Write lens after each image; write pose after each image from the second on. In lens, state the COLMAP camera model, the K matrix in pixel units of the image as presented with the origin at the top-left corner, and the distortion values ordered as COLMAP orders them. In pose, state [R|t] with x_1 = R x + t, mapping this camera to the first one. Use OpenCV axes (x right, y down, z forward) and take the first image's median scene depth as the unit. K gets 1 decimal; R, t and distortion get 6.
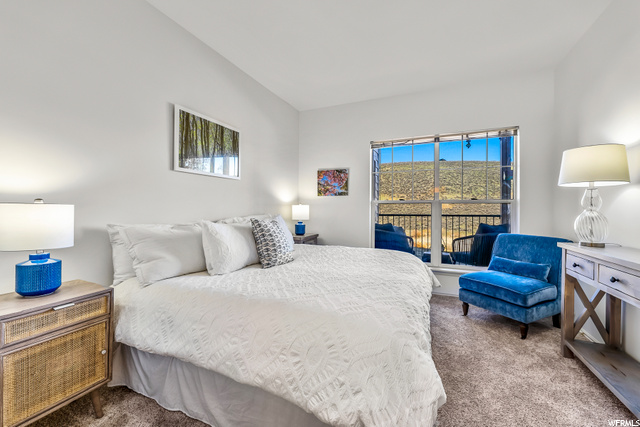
lens RADIAL K [[259.2, 0, 320.5], [0, 259.2, 211.4], [0, 0, 1]] dist [-0.000722, 0.000152]
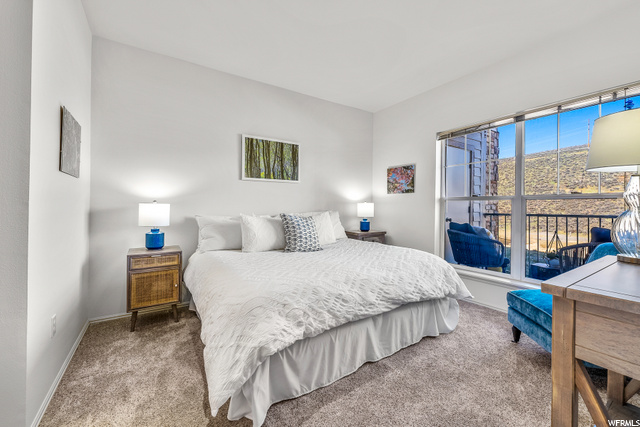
lens RADIAL K [[259.2, 0, 315.6], [0, 259.2, 208.2], [0, 0, 1]] dist [-0.000722, 0.000152]
pose [[0.837289, 0.003452, -0.546750, 0.493691], [-0.006833, 0.999968, -0.004151, 0.003523], [0.546718, 0.007211, 0.837285, 0.009051]]
